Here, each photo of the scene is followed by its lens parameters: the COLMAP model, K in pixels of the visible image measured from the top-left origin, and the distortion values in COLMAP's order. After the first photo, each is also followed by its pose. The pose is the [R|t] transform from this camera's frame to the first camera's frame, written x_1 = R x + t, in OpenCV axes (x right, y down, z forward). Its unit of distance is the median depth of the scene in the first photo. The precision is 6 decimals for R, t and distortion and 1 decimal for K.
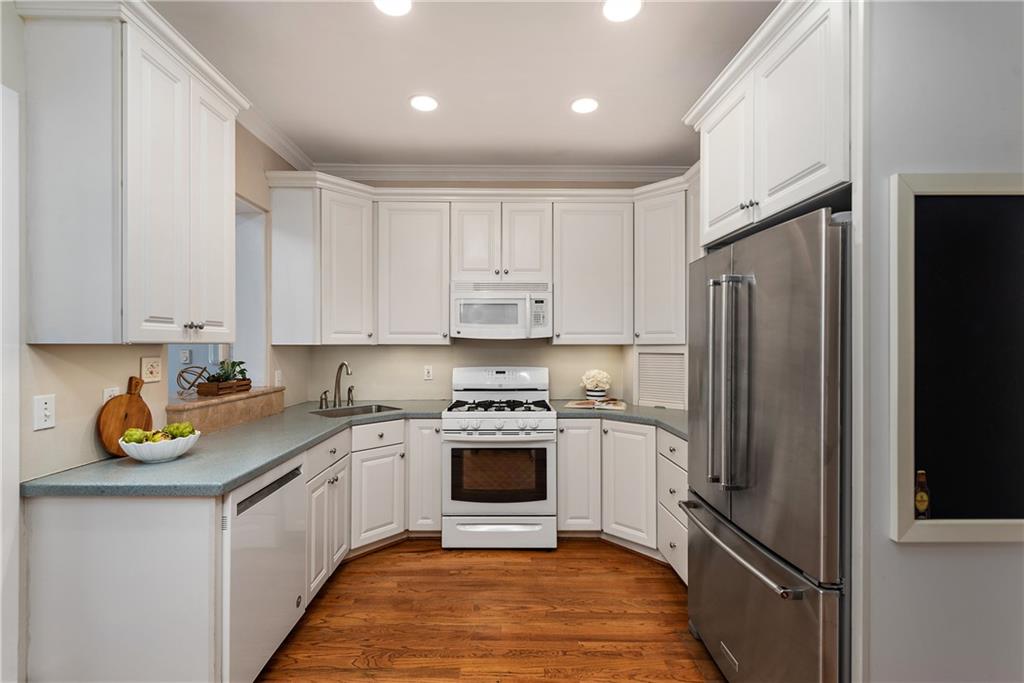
lens RADIAL K [[454.4, 0, 513.3], [0, 454.4, 343.1], [0, 0, 1]] dist [-0.002791, -0.002692]
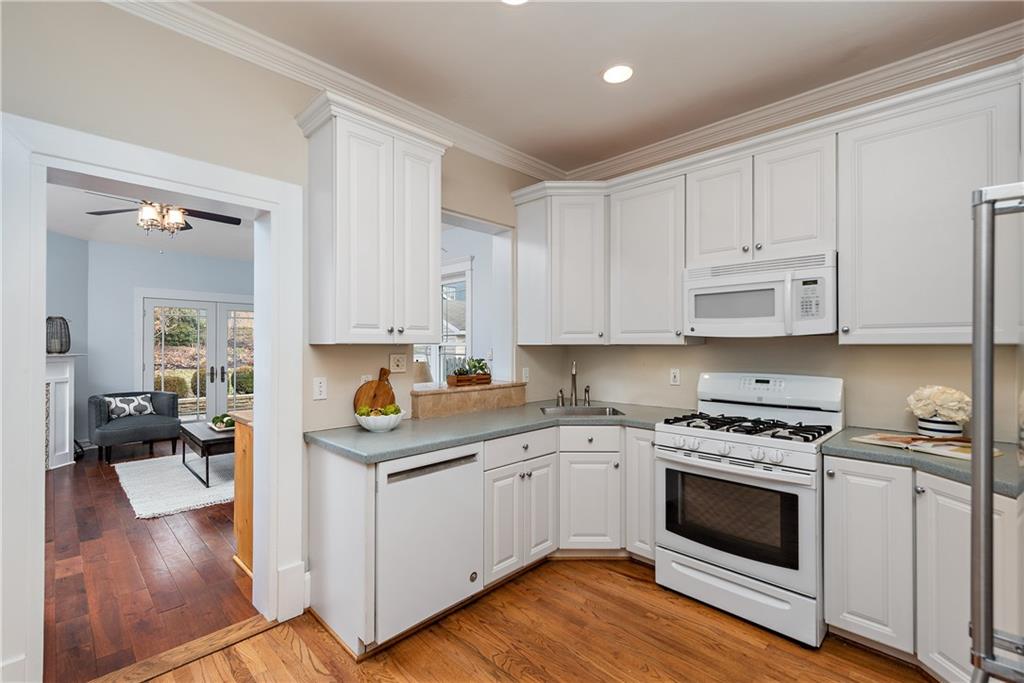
lens RADIAL K [[454.4, 0, 510.4], [0, 454.4, 342.3], [0, 0, 1]] dist [-0.002791, -0.002692]
pose [[0.683800, -0.004699, -0.729654, 0.279493], [0.002713, 0.999989, -0.003897, 0.001723], [0.729664, 0.000685, 0.683805, 0.216211]]
